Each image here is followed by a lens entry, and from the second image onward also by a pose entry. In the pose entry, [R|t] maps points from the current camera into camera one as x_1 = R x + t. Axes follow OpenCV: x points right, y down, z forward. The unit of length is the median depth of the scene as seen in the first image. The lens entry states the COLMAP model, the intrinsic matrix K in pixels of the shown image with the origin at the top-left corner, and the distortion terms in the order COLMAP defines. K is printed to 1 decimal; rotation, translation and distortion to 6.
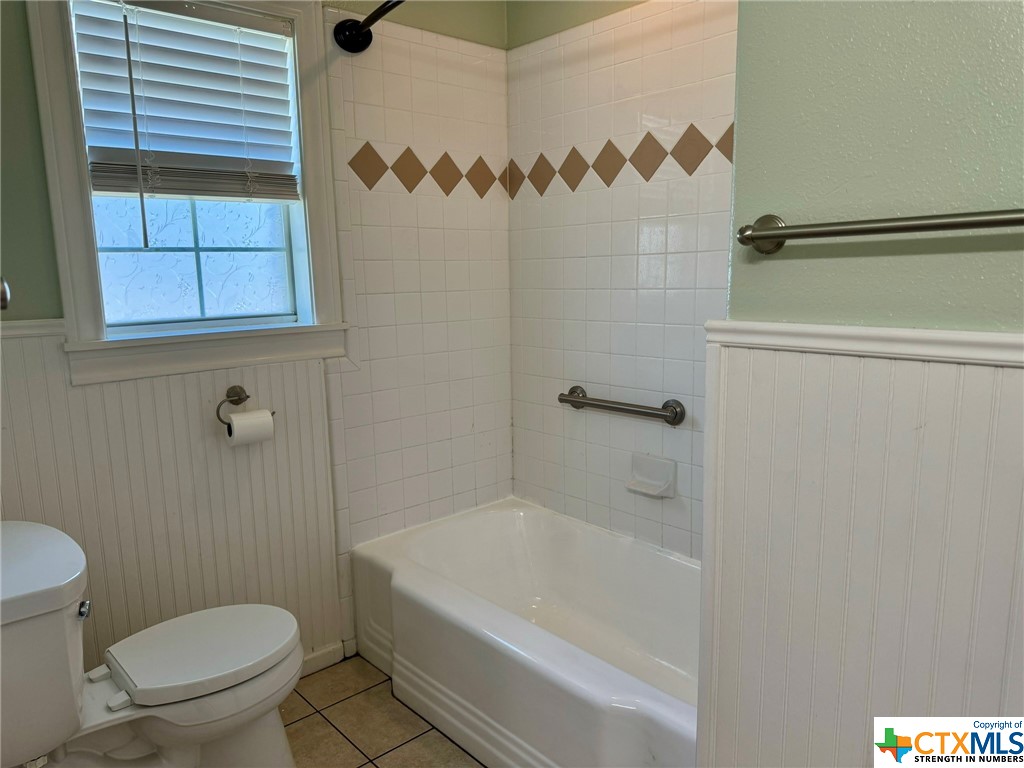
lens RADIAL K [[722.0, 0, 517.8], [0, 722.0, 383.2], [0, 0, 1]] dist [0.064852, -0.078143]
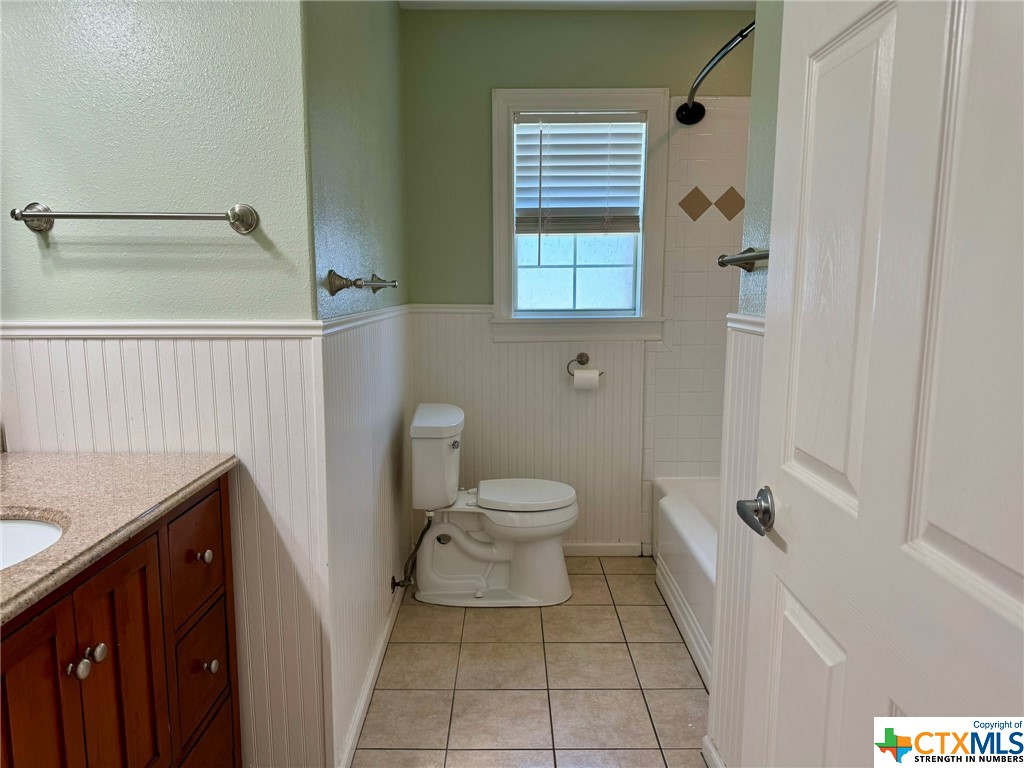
lens RADIAL K [[722.0, 0, 527.3], [0, 722.0, 388.7], [0, 0, 1]] dist [0.064852, -0.078143]
pose [[0.749879, 0.105557, -0.653100, 0.548270], [-0.115339, 0.992930, 0.028052, 0.050720], [0.651444, 0.054292, 0.756752, -0.252722]]
